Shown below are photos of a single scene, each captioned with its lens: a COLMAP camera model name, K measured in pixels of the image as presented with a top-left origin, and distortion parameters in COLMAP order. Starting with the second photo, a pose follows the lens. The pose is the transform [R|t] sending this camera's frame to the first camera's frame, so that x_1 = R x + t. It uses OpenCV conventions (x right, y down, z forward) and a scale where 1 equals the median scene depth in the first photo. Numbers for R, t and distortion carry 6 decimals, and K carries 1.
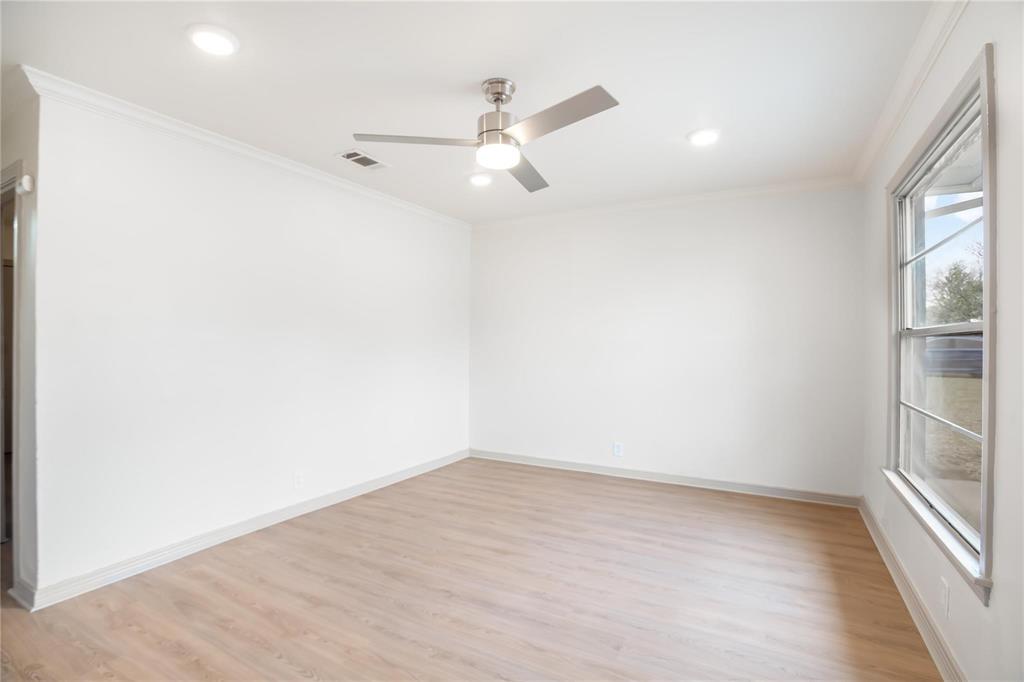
lens RADIAL K [[489.1, 0, 512.5], [0, 489.1, 330.9], [0, 0, 1]] dist [0.000206, 0.000410]
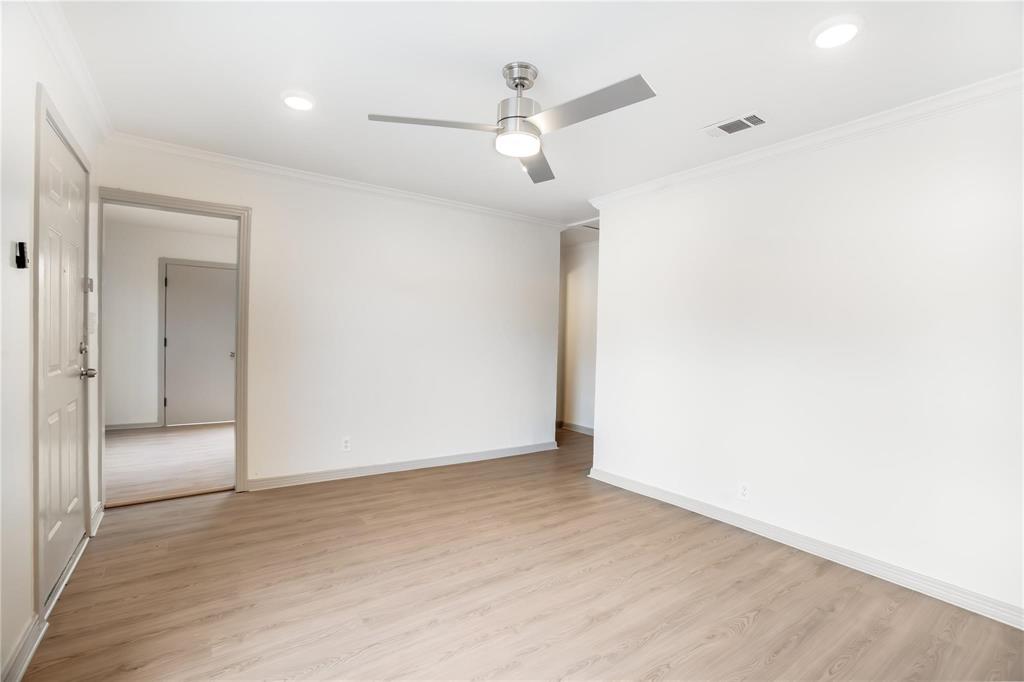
lens RADIAL K [[489.1, 0, 512.5], [0, 489.1, 330.9], [0, 0, 1]] dist [0.000206, 0.000410]
pose [[-0.445954, -0.029403, -0.894573, 0.759134], [0.002043, 0.999424, -0.033868, 0.037553], [0.895053, -0.016931, -0.445638, 1.284210]]
